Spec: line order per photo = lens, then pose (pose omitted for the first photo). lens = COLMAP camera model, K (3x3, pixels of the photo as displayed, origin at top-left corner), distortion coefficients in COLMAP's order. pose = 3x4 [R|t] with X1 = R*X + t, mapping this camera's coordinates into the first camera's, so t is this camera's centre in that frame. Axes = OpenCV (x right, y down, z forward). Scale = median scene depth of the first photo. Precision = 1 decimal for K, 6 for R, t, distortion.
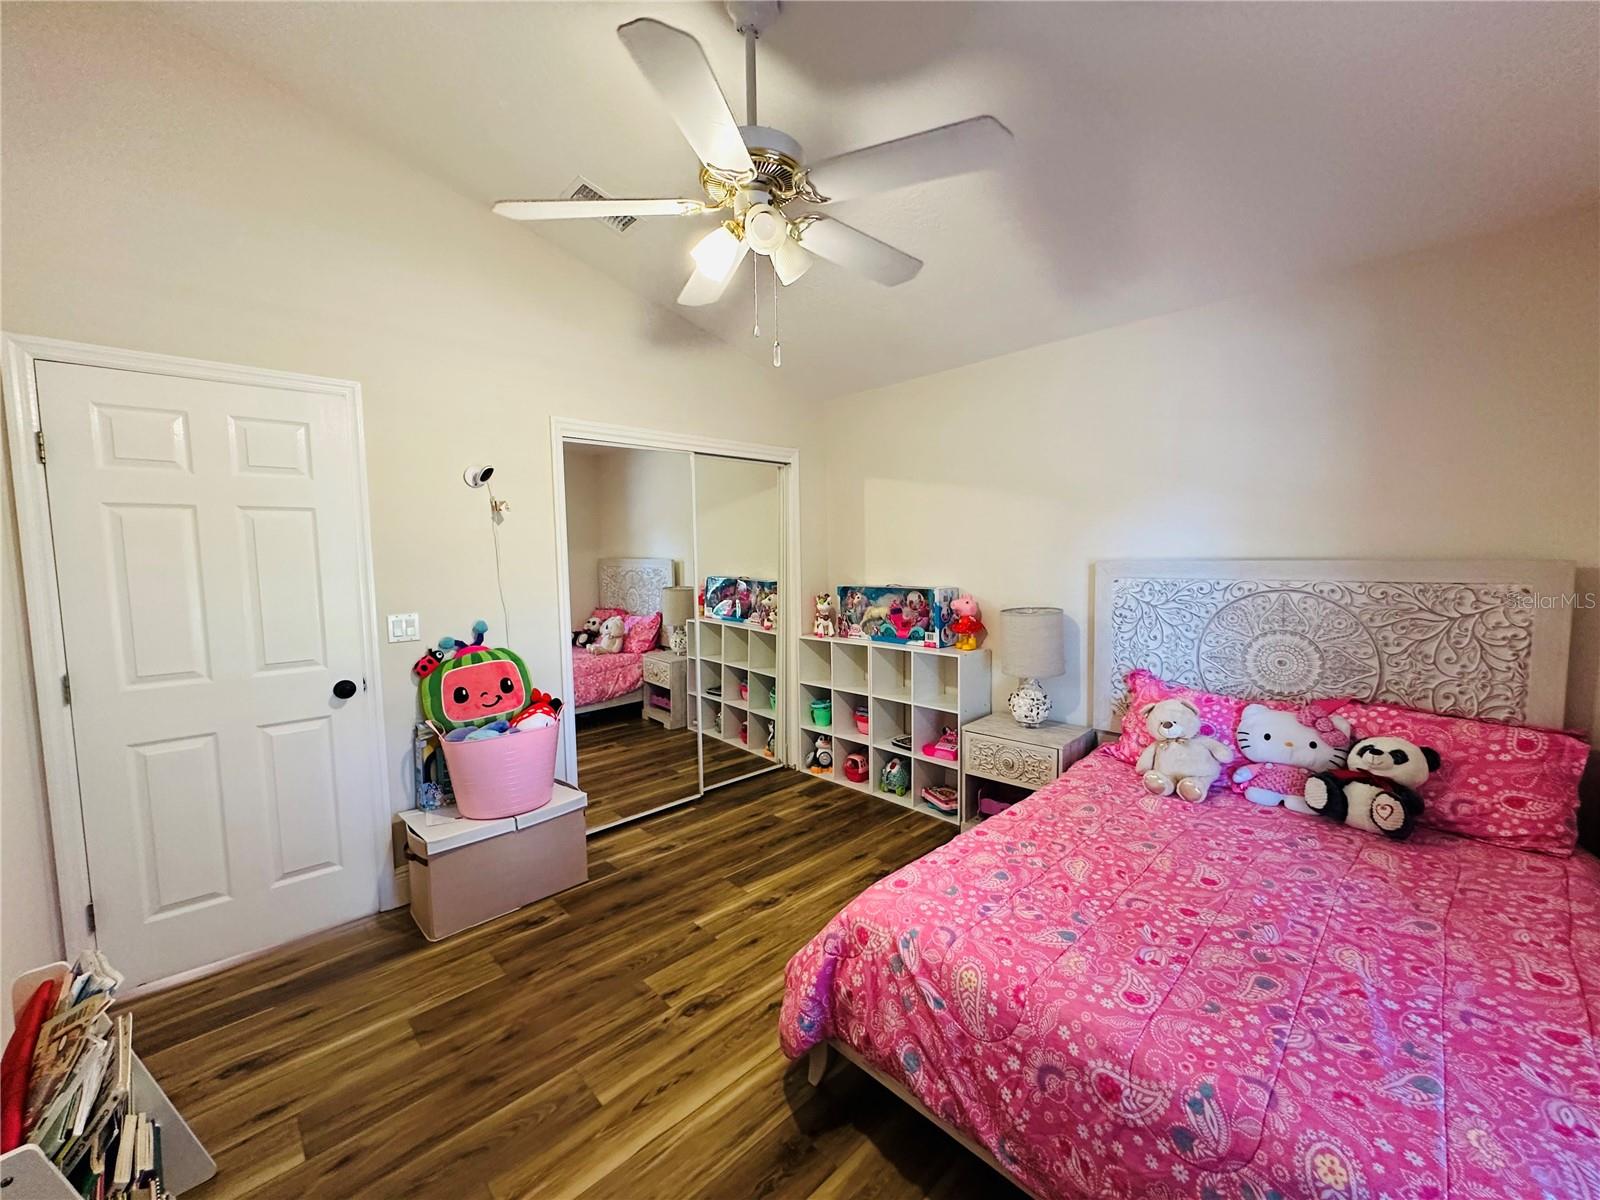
lens RADIAL K [[642.3, 0, 800.0], [0, 642.3, 600.0], [0, 0, 1]] dist [0.006804, -0.000004]
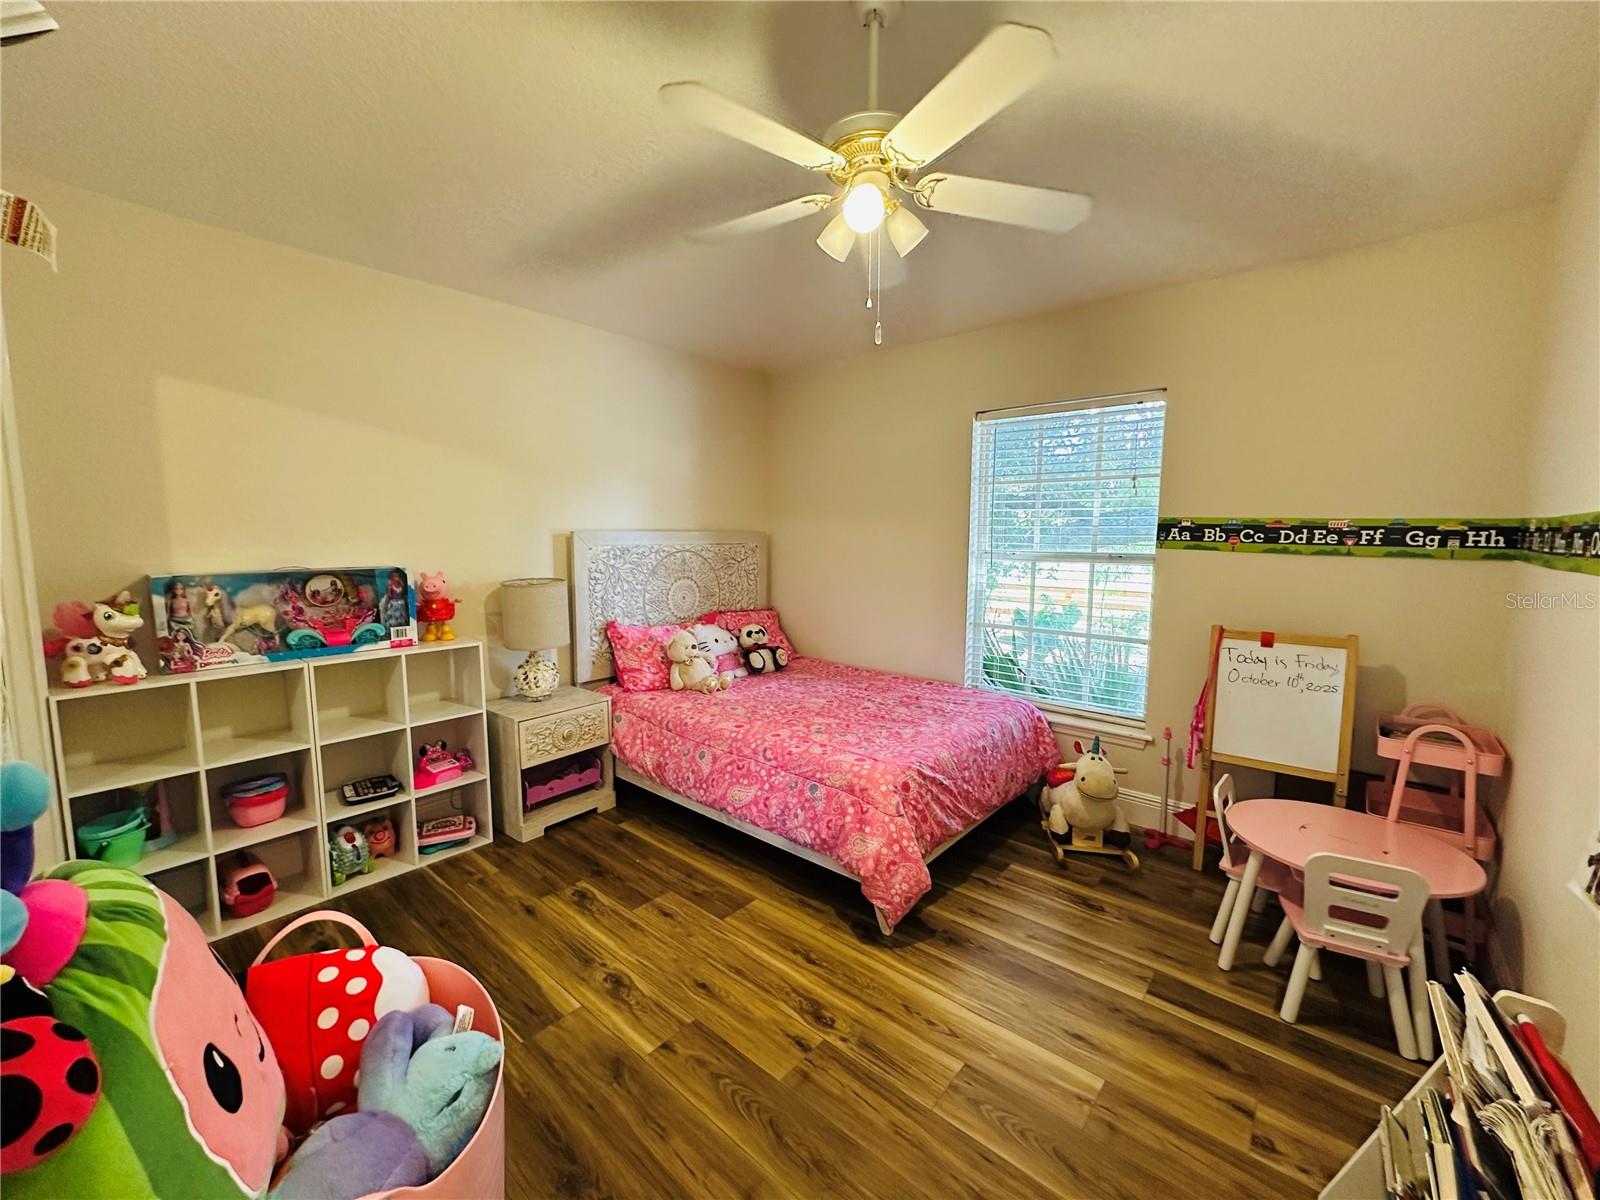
lens RADIAL K [[642.3, 0, 800.0], [0, 642.3, 600.0], [0, 0, 1]] dist [0.006804, -0.000004]
pose [[-0.103018, -0.086160, 0.990941, -0.766792], [0.073971, 0.992819, 0.094013, -0.020650], [-0.991925, 0.082986, -0.095905, 0.823823]]
